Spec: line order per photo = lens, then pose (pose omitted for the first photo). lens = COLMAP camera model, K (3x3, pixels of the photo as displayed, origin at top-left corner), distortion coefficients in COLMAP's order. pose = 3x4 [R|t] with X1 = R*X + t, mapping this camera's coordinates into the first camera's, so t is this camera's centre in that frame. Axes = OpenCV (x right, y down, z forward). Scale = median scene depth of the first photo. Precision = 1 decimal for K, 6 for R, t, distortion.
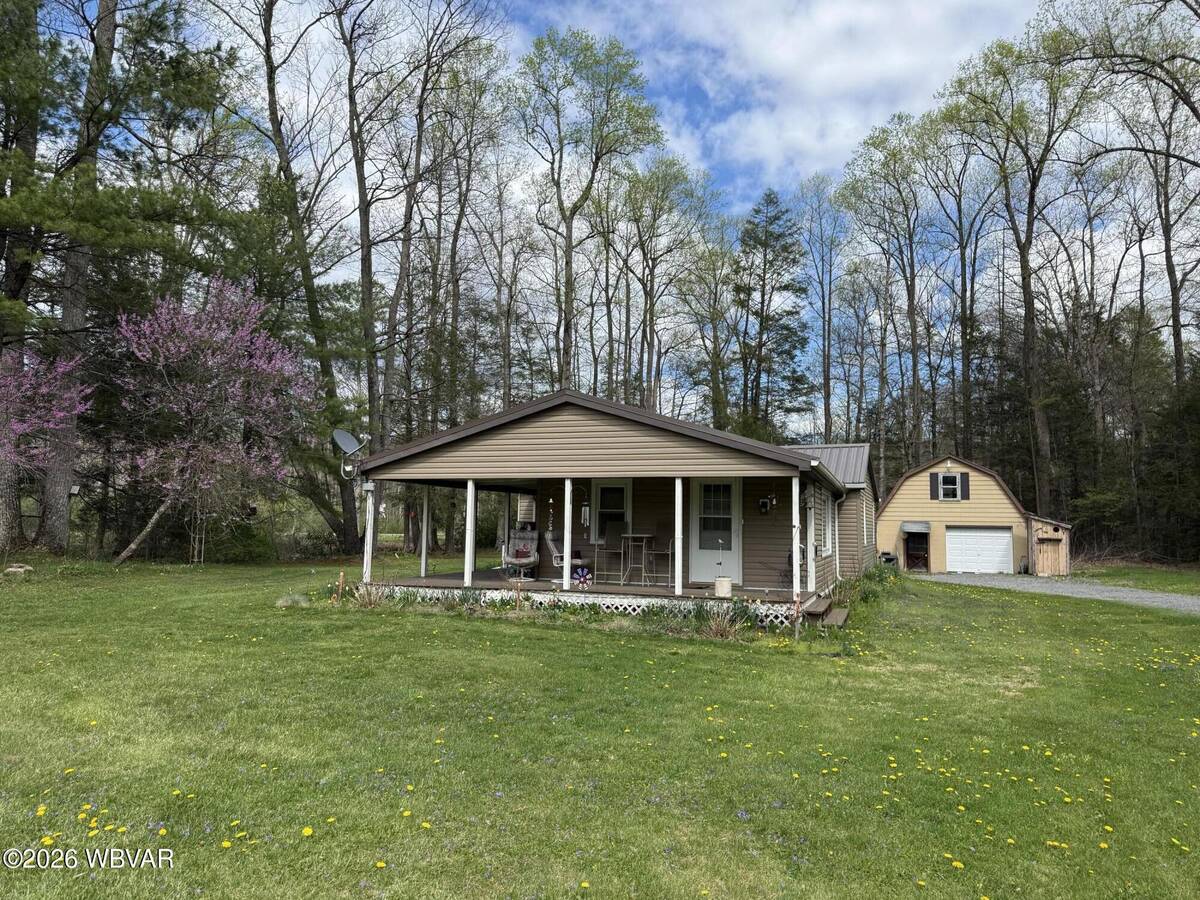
lens RADIAL K [[850.2, 0, 591.8], [0, 850.2, 450.1], [0, 0, 1]] dist [0.008313, -0.000600]
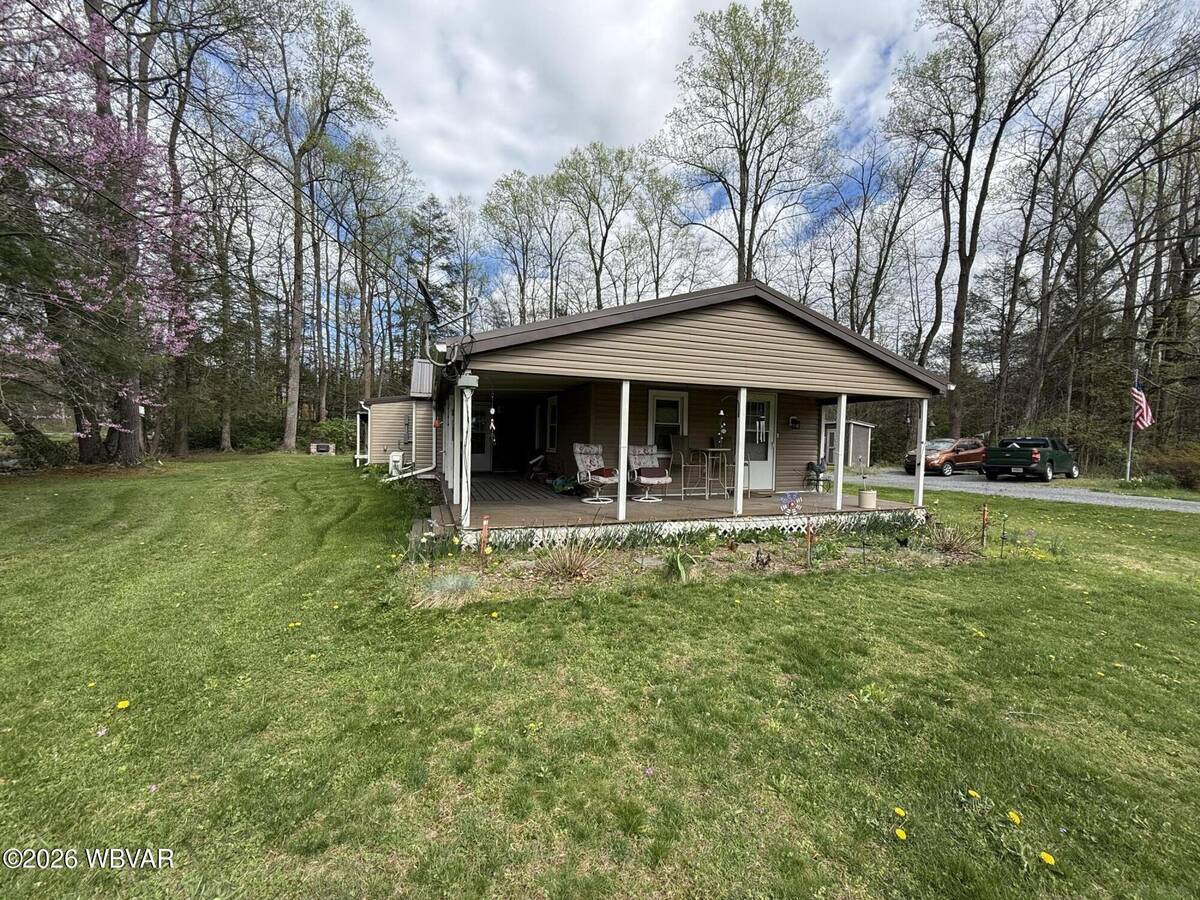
lens RADIAL K [[478.7, 0, 604.5], [0, 478.7, 446.3], [0, 0, 1]] dist [-0.004090, 0.000808]
pose [[0.745271, -0.015005, 0.666593, -0.179868], [-0.066572, 0.993077, 0.096784, 0.021557], [-0.663430, -0.116506, 0.739112, 0.285517]]
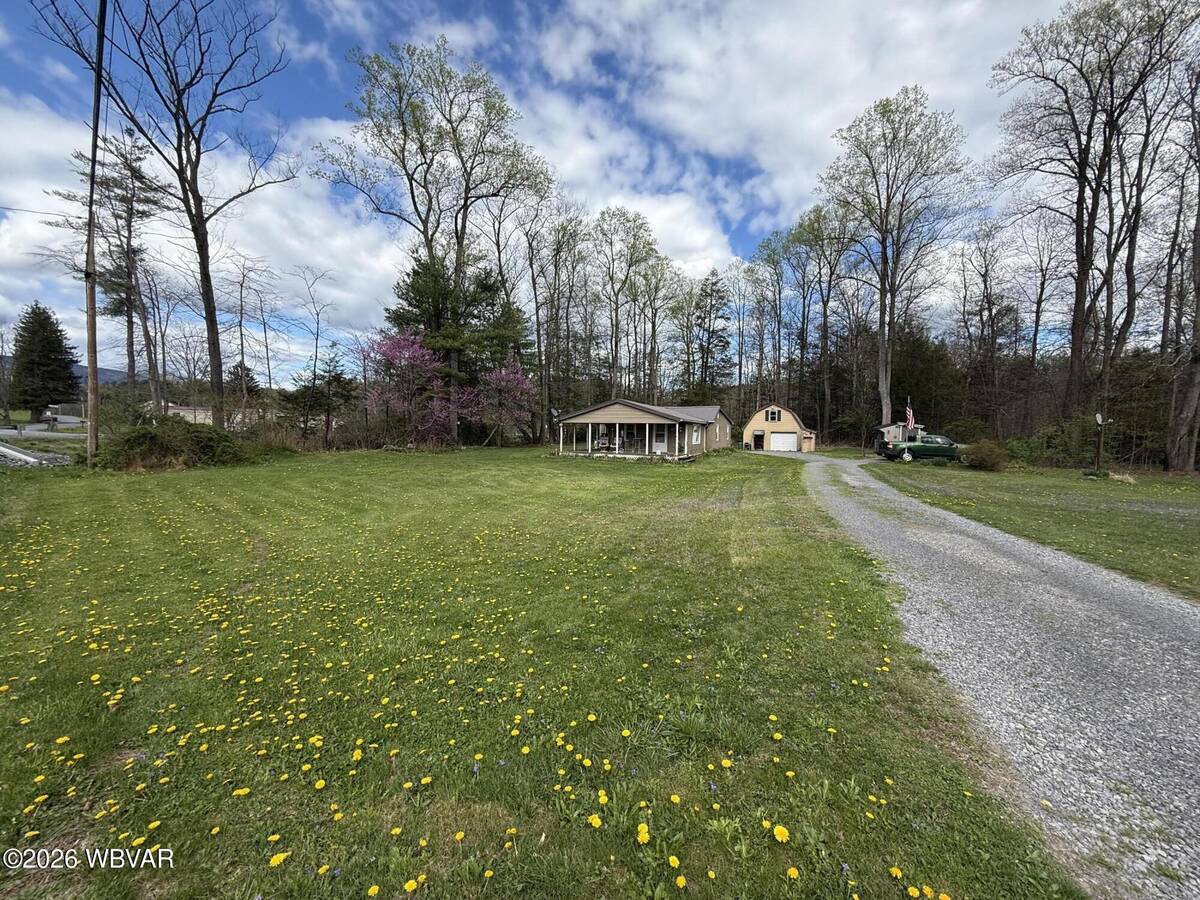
lens RADIAL K [[478.7, 0, 597.4], [0, 478.7, 452.2], [0, 0, 1]] dist [-0.004090, 0.000808]
pose [[0.997578, -0.004205, -0.069431, 0.011148], [0.013694, 0.990508, 0.136769, -0.048813], [0.068197, -0.137388, 0.988167, -0.406443]]
